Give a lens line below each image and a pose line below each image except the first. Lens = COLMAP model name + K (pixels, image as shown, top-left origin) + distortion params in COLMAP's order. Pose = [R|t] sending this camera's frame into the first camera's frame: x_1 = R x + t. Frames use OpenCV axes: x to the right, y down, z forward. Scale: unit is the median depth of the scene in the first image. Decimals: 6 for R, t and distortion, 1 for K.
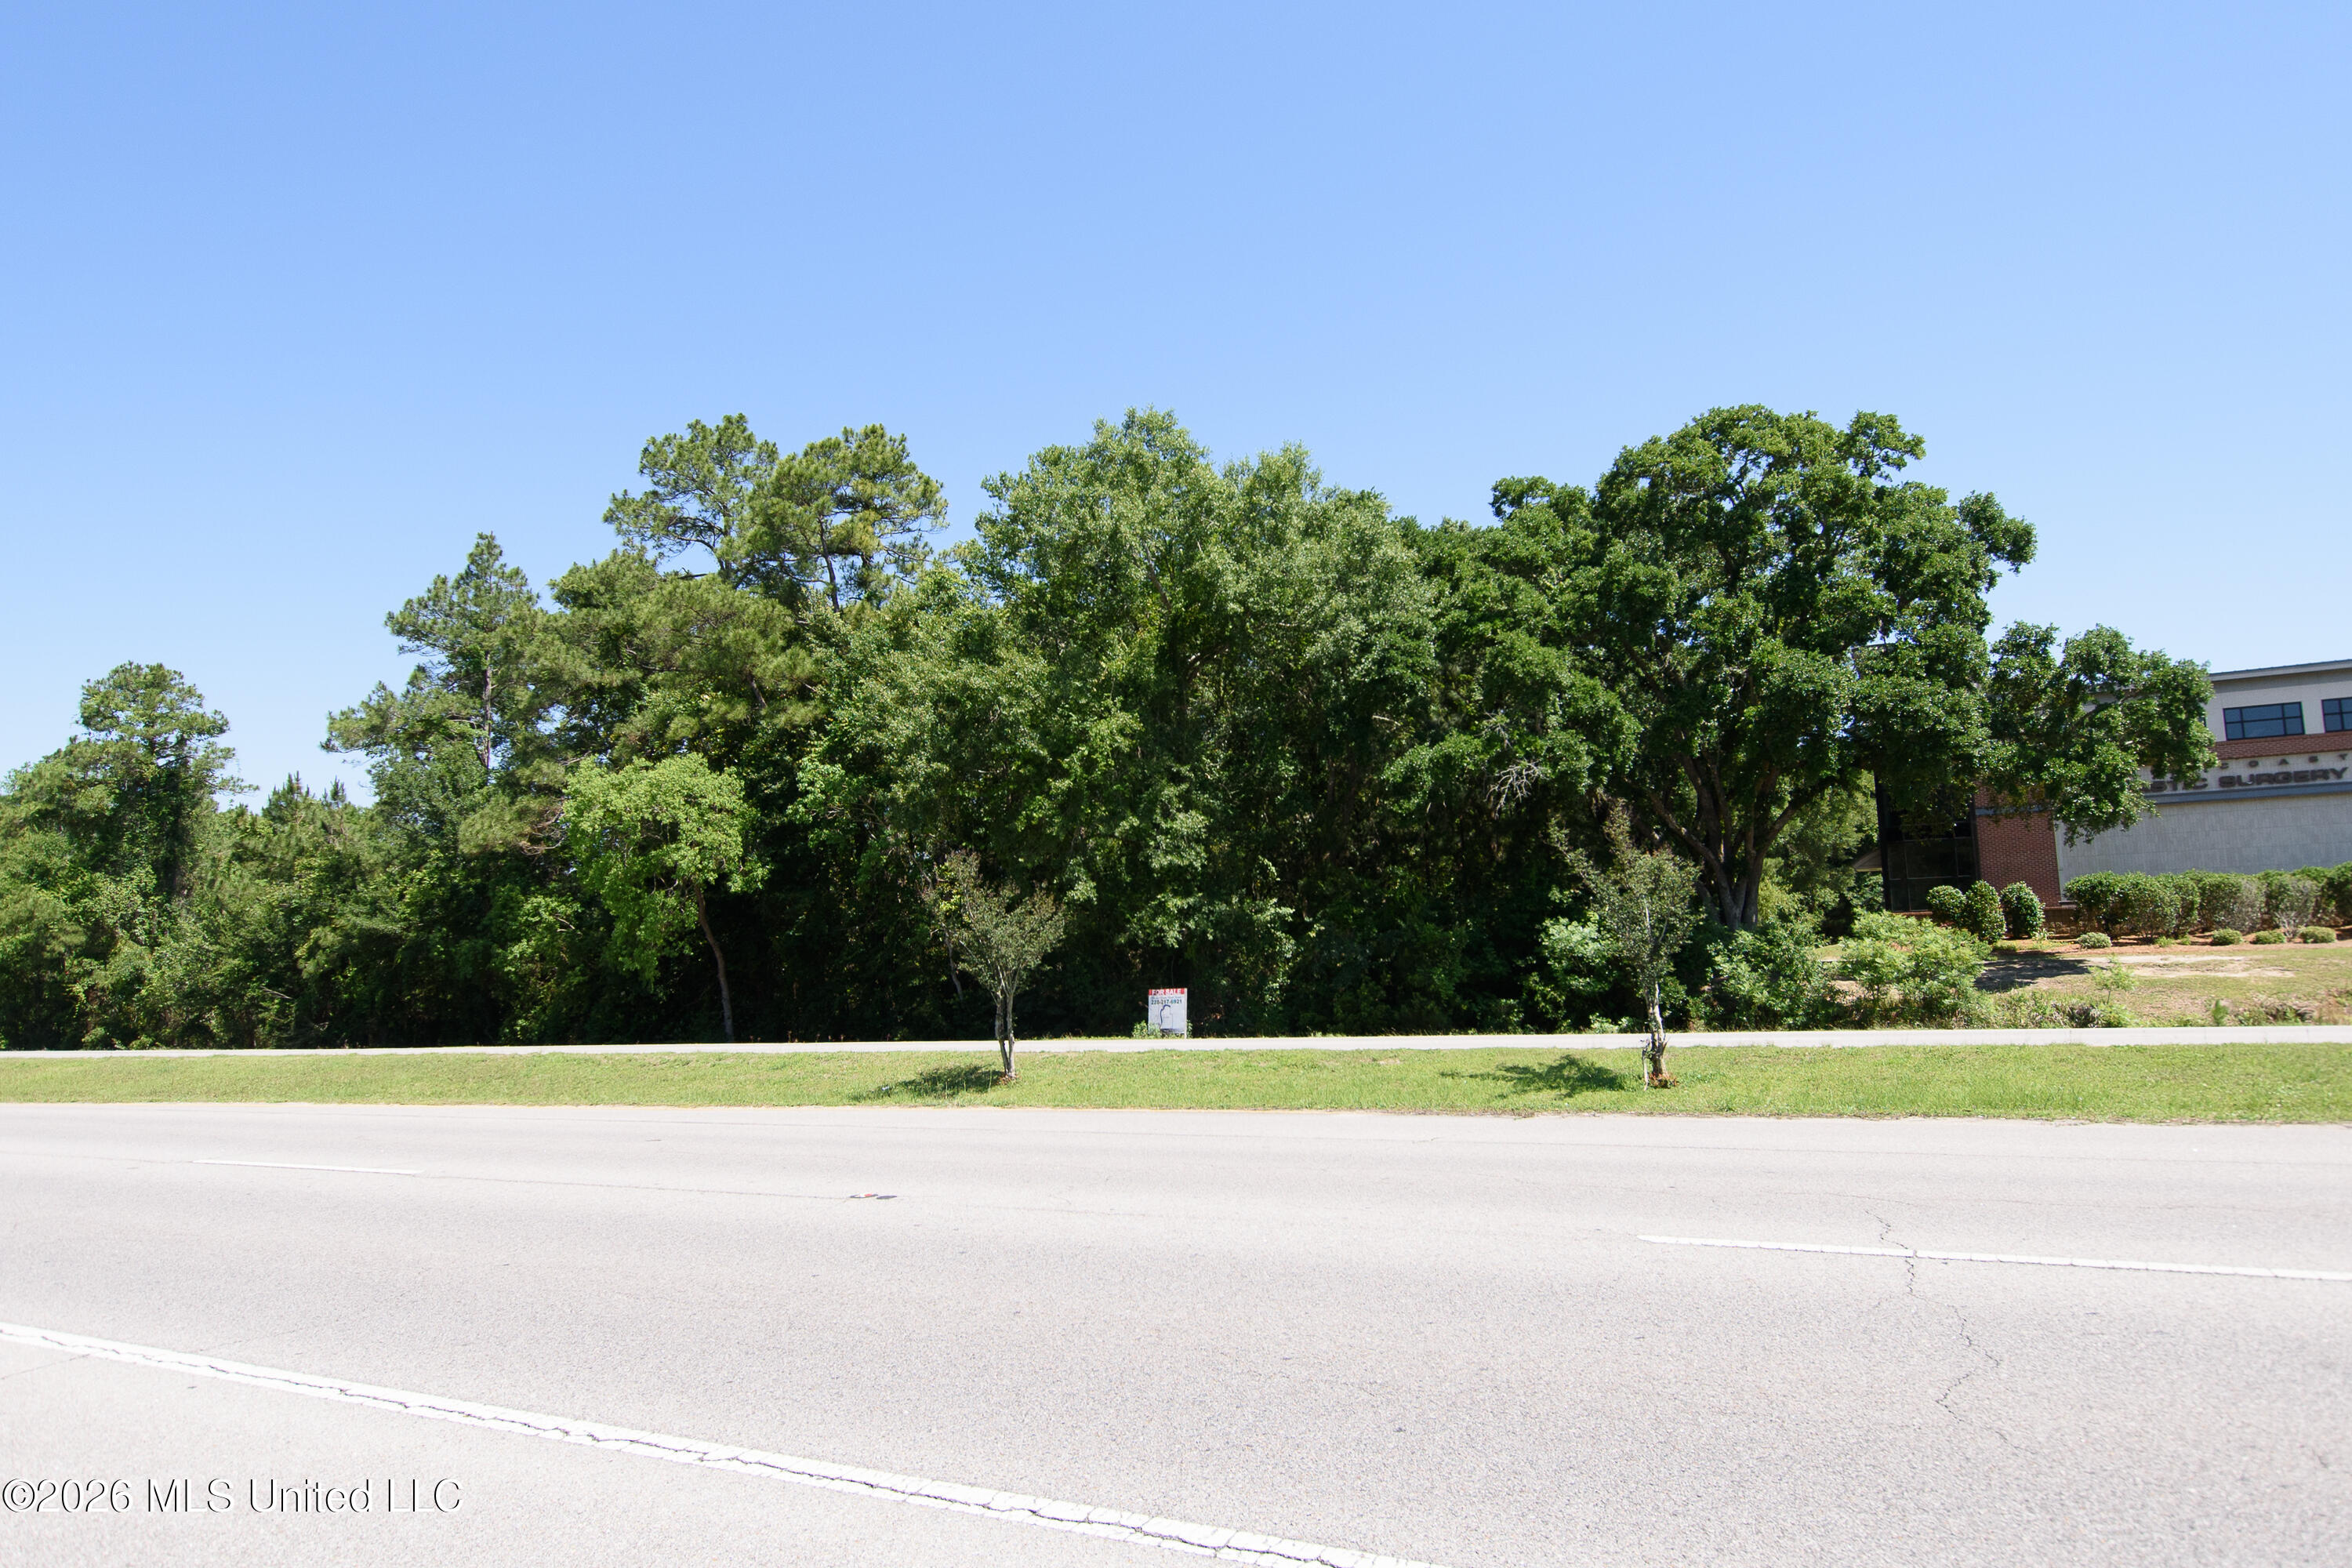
lens RADIAL K [[1406.4, 0, 1183.5], [0, 1406.4, 802.9], [0, 0, 1]] dist [0.016560, -0.007639]
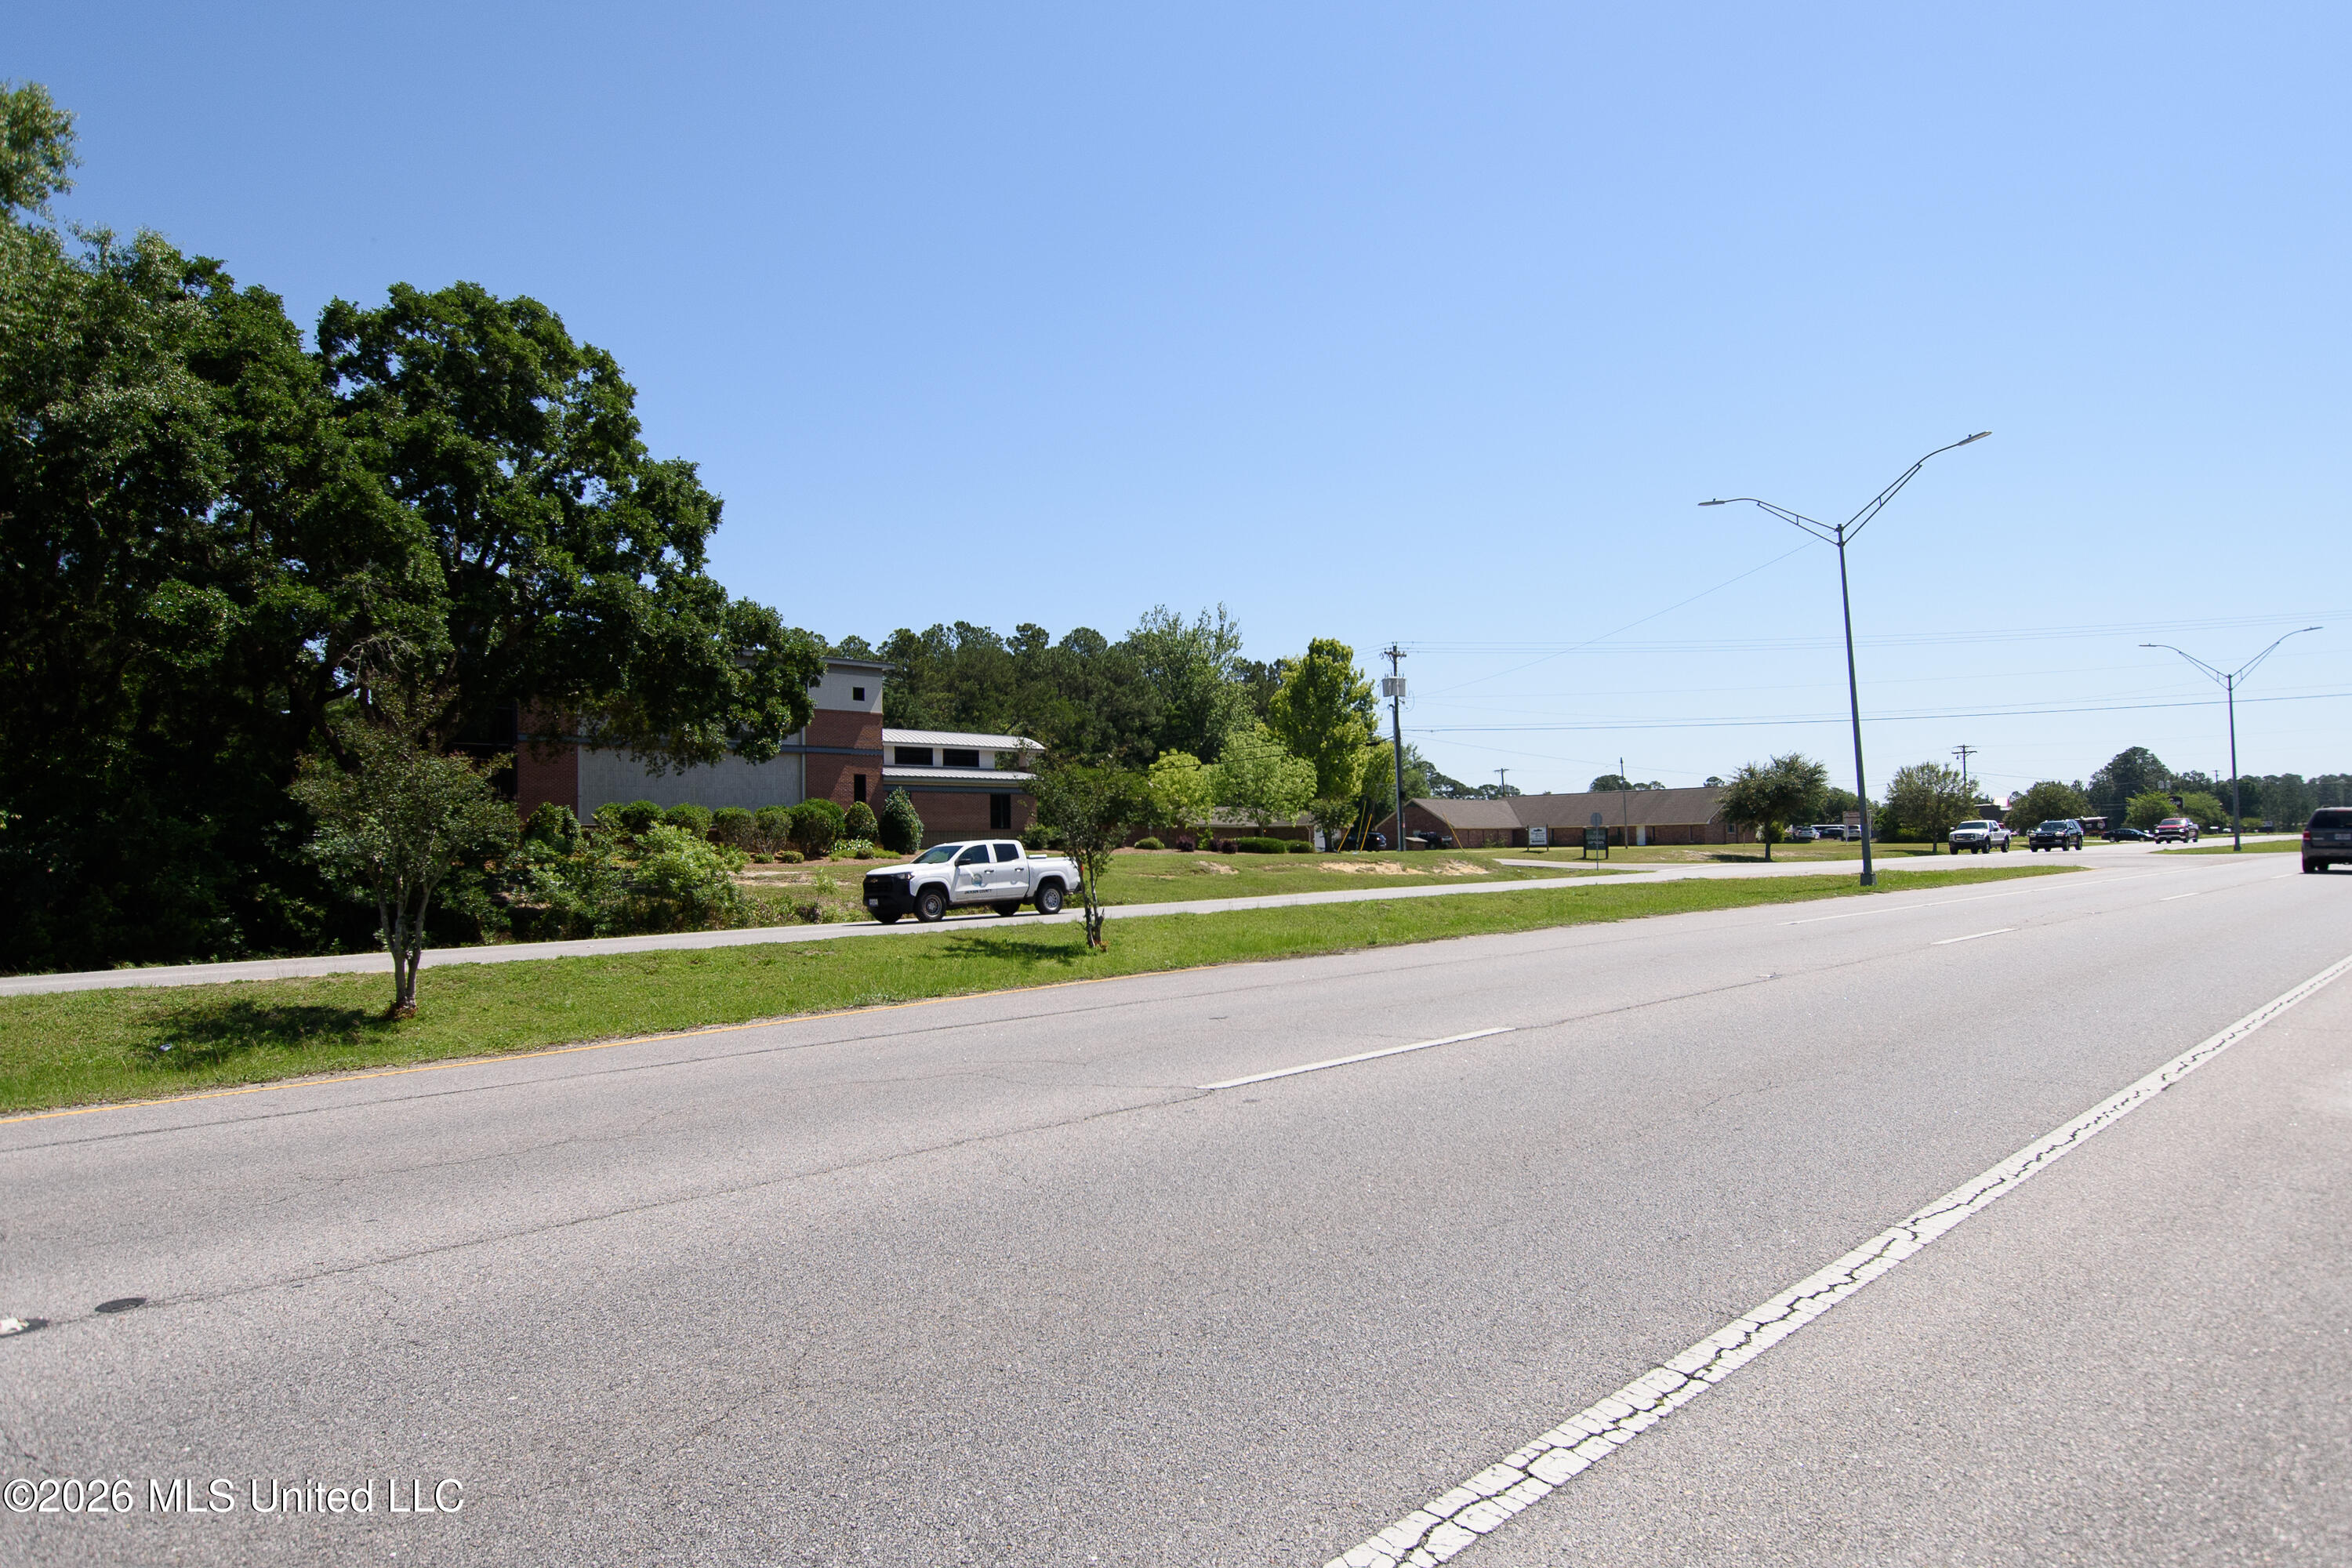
lens RADIAL K [[1301.4, 0, 1173.9], [0, 1301.4, 782.8], [0, 0, 1]] dist [-0.001243, -0.000202]
pose [[0.315159, 0.076642, 0.945939, -0.455009], [-0.094512, 0.994314, -0.049073, 0.083816], [-0.944321, -0.073937, 0.320610, 0.463966]]
